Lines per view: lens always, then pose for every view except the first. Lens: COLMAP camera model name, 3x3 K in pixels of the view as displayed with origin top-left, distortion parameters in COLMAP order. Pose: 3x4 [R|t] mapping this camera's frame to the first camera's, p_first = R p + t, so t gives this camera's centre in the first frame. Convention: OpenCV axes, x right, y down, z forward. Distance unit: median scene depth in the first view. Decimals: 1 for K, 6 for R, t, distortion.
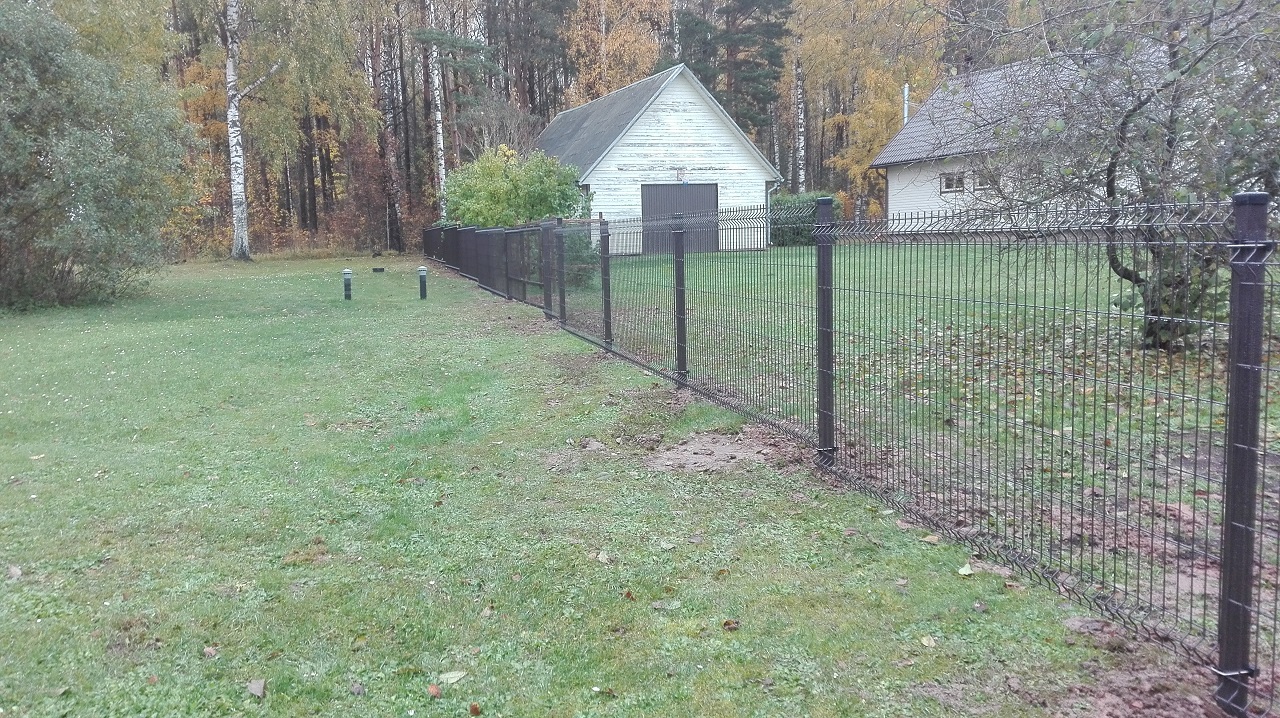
lens RADIAL K [[1071.5, 0, 657.8], [0, 1071.5, 356.3], [0, 0, 1]] dist [0.138201, -0.236424]
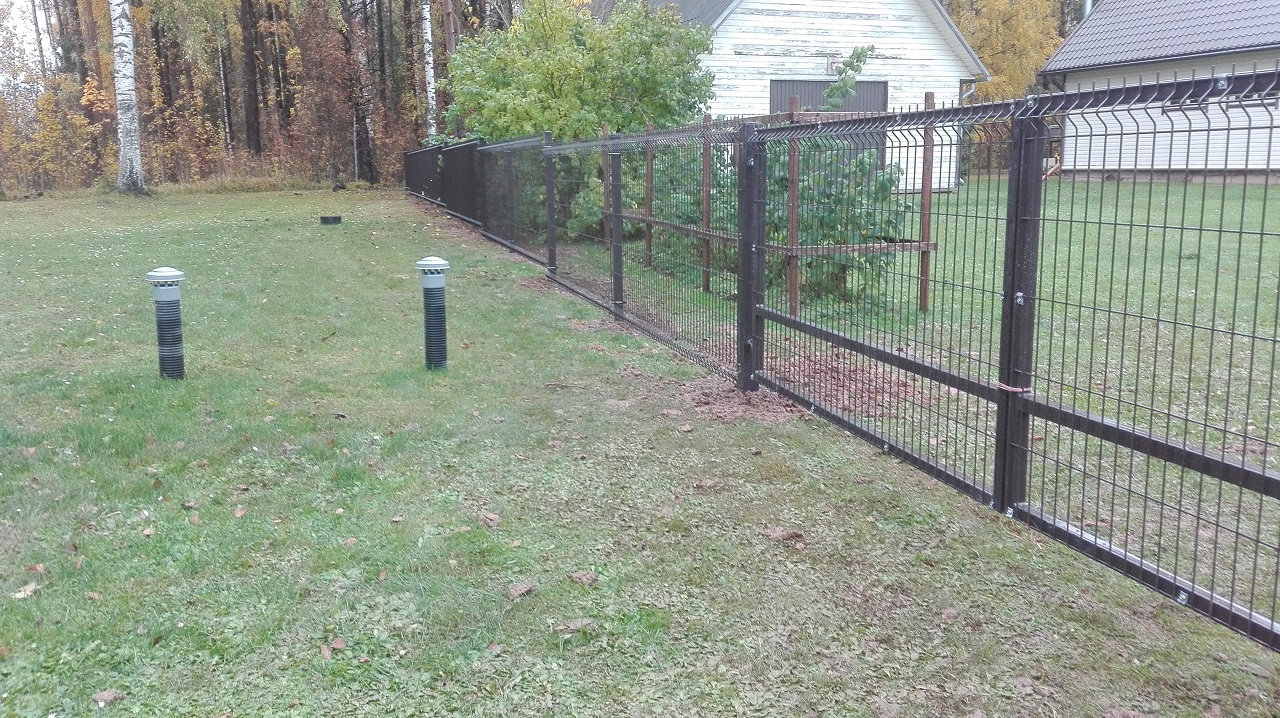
lens RADIAL K [[1071.5, 0, 657.8], [0, 1071.5, 356.3], [0, 0, 1]] dist [0.138201, -0.236424]
pose [[0.999697, 0.012357, 0.021300, -0.074722], [-0.013644, 0.998024, 0.061333, -0.034667], [-0.020500, -0.061605, 0.997890, 0.322697]]
